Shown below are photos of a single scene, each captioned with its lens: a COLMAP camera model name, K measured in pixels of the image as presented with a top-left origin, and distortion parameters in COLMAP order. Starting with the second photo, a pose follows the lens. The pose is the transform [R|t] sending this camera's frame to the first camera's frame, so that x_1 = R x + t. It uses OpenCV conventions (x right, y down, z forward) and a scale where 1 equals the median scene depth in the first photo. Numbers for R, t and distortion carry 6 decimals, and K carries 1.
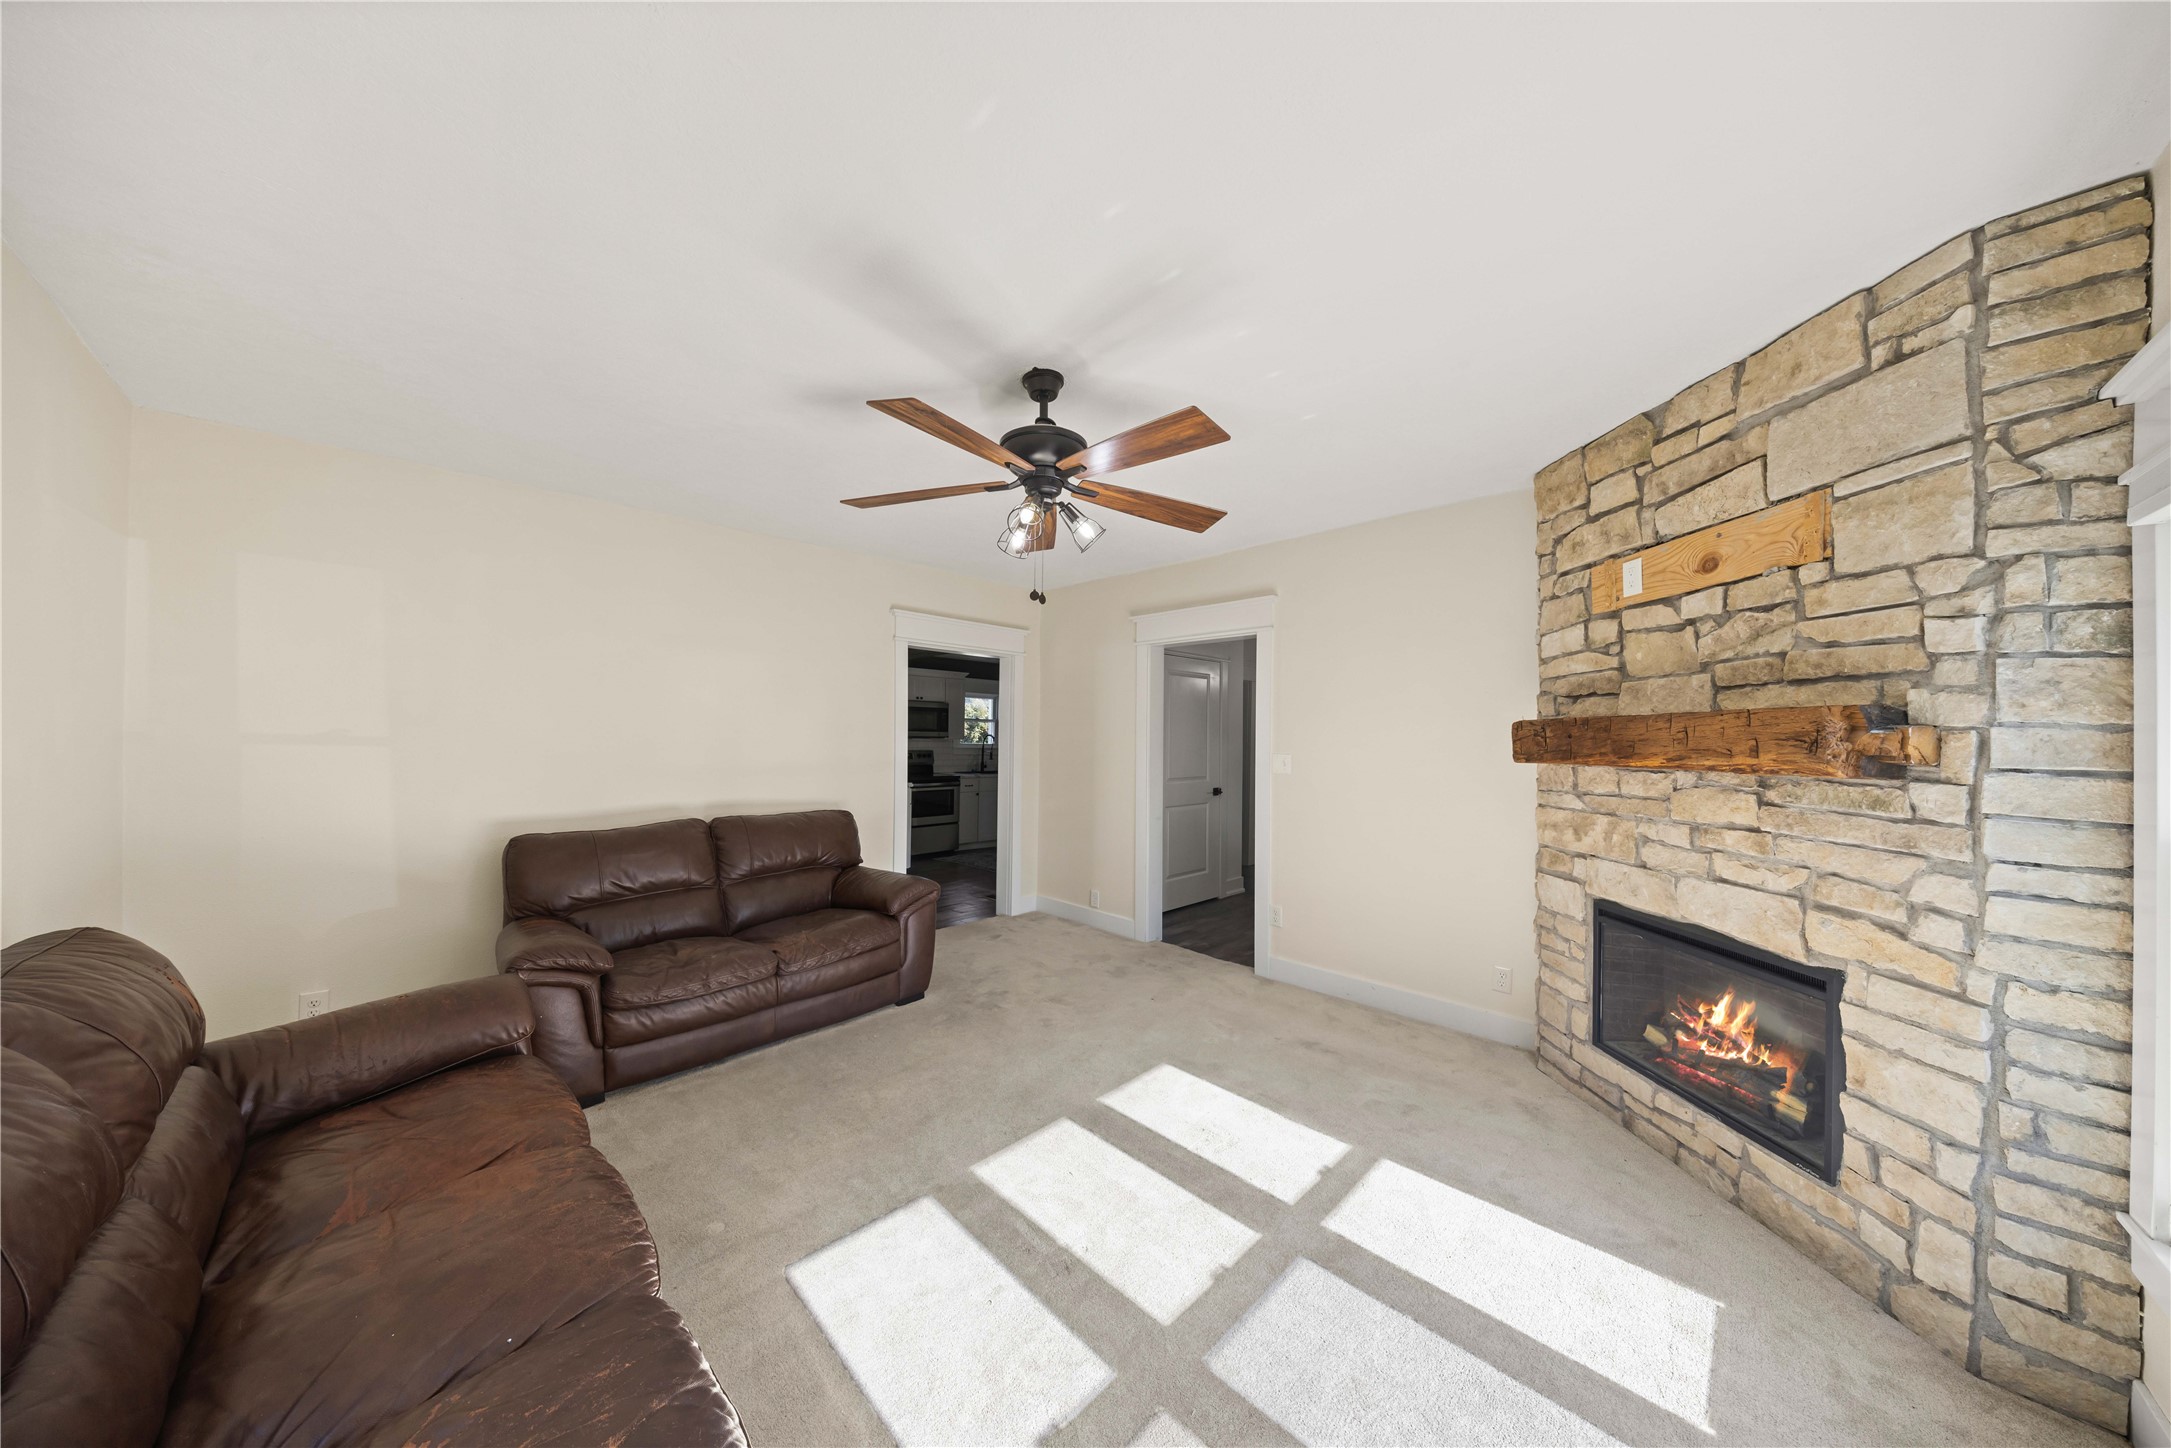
lens RADIAL K [[698.5, 0, 1085.5], [0, 698.5, 724.0], [0, 0, 1]] dist [-0.014892, -0.000035]
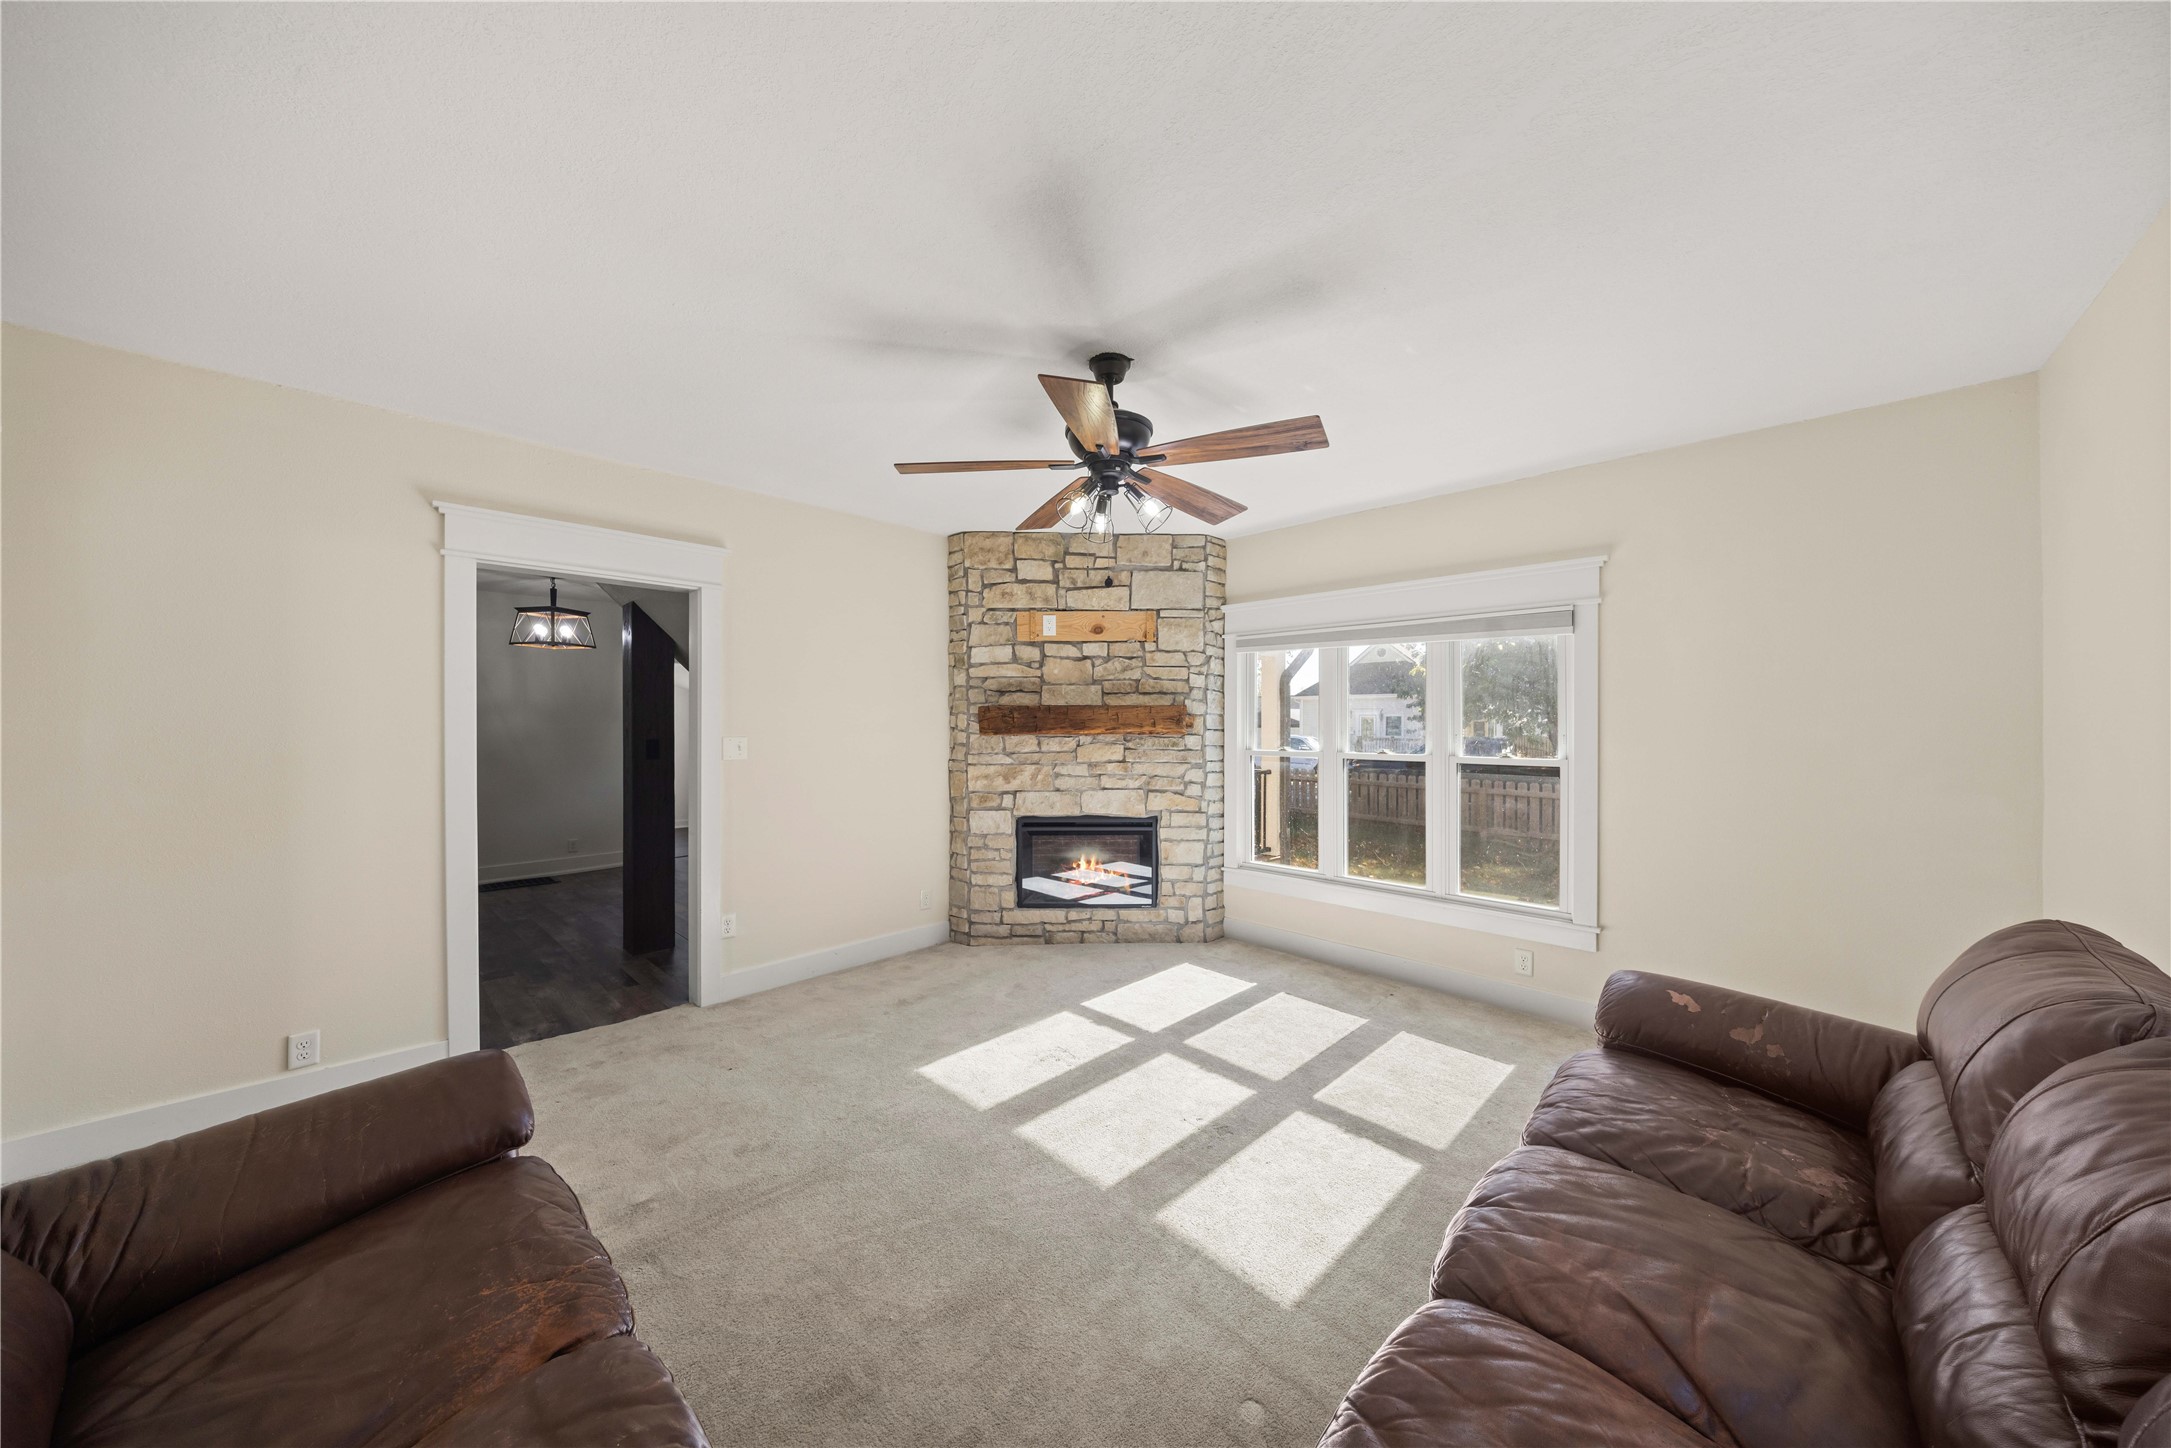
lens RADIAL K [[716.1, 0, 1074.3], [0, 716.1, 721.9], [0, 0, 1]] dist [-0.000628, -0.000039]
pose [[-0.014670, -0.010620, 0.999836, -1.181789], [-0.020823, 0.999730, 0.010314, 0.011705], [-0.999676, -0.020668, -0.014888, 1.137692]]
